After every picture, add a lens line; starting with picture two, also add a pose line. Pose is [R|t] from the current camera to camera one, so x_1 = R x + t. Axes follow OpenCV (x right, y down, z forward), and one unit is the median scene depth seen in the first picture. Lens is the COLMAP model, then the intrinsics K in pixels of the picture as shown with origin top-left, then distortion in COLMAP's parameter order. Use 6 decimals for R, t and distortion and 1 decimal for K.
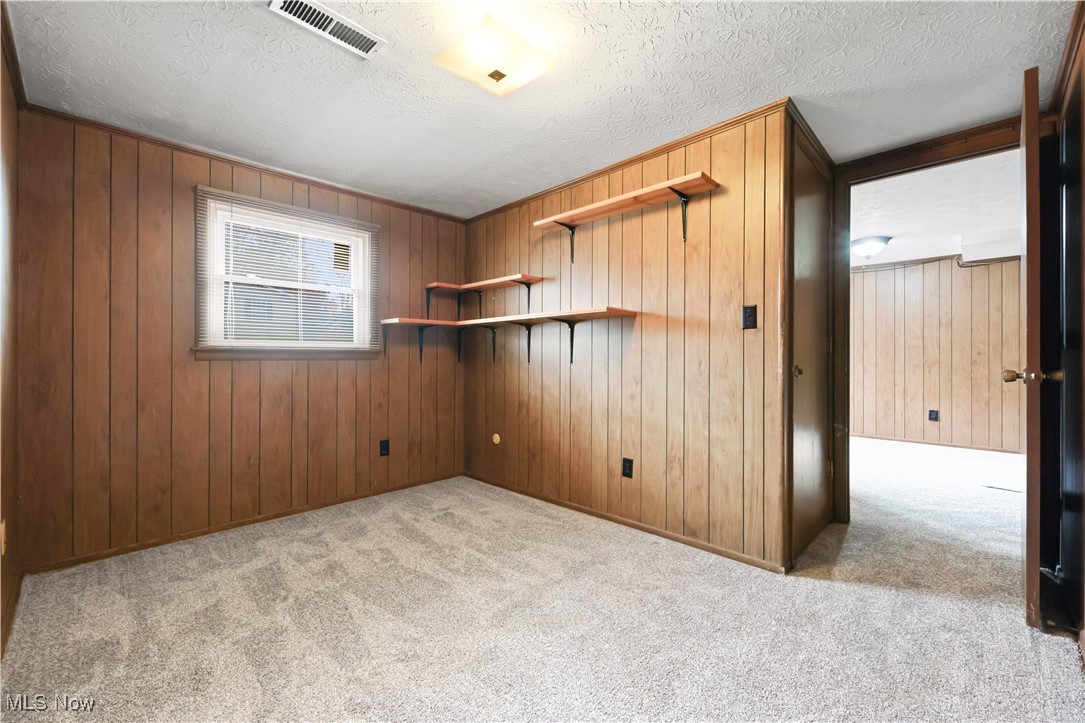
lens RADIAL K [[442.7, 0, 546.4], [0, 442.7, 358.8], [0, 0, 1]] dist [-0.000647, -0.000078]
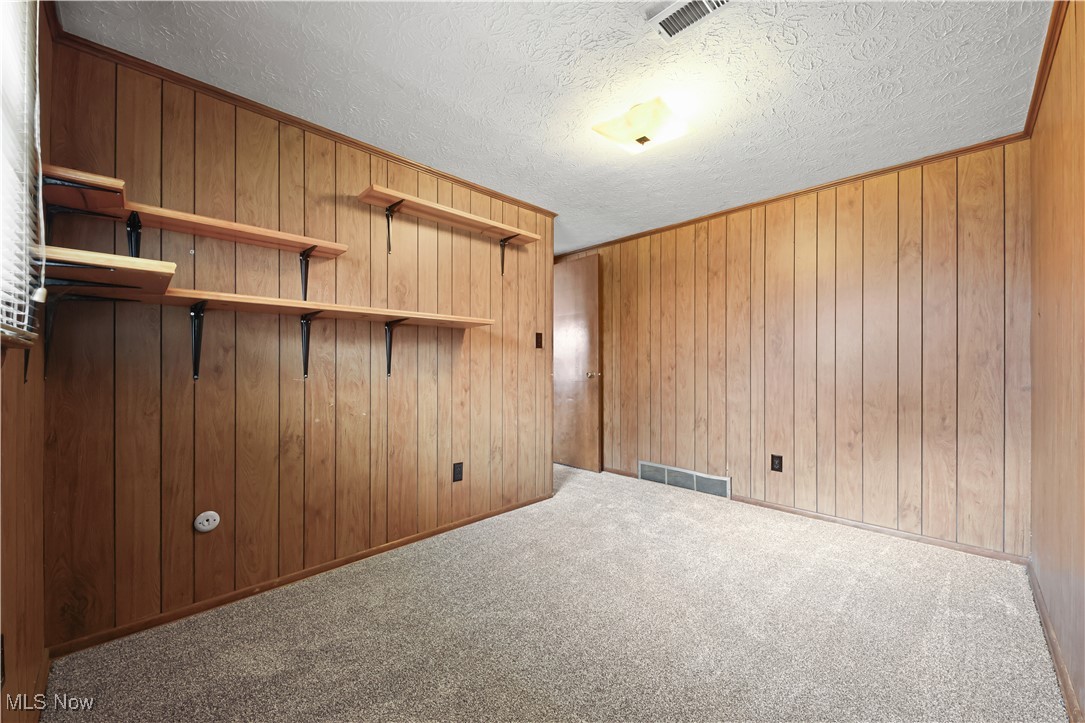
lens RADIAL K [[412.9, 0, 544.6], [0, 412.9, 365.4], [0, 0, 1]] dist [0.009648, -0.005397]
pose [[0.021670, -0.002738, 0.999761, -0.791247], [-0.003051, 0.999991, 0.002805, -0.010274], [-0.999761, -0.003111, 0.021661, 0.773693]]
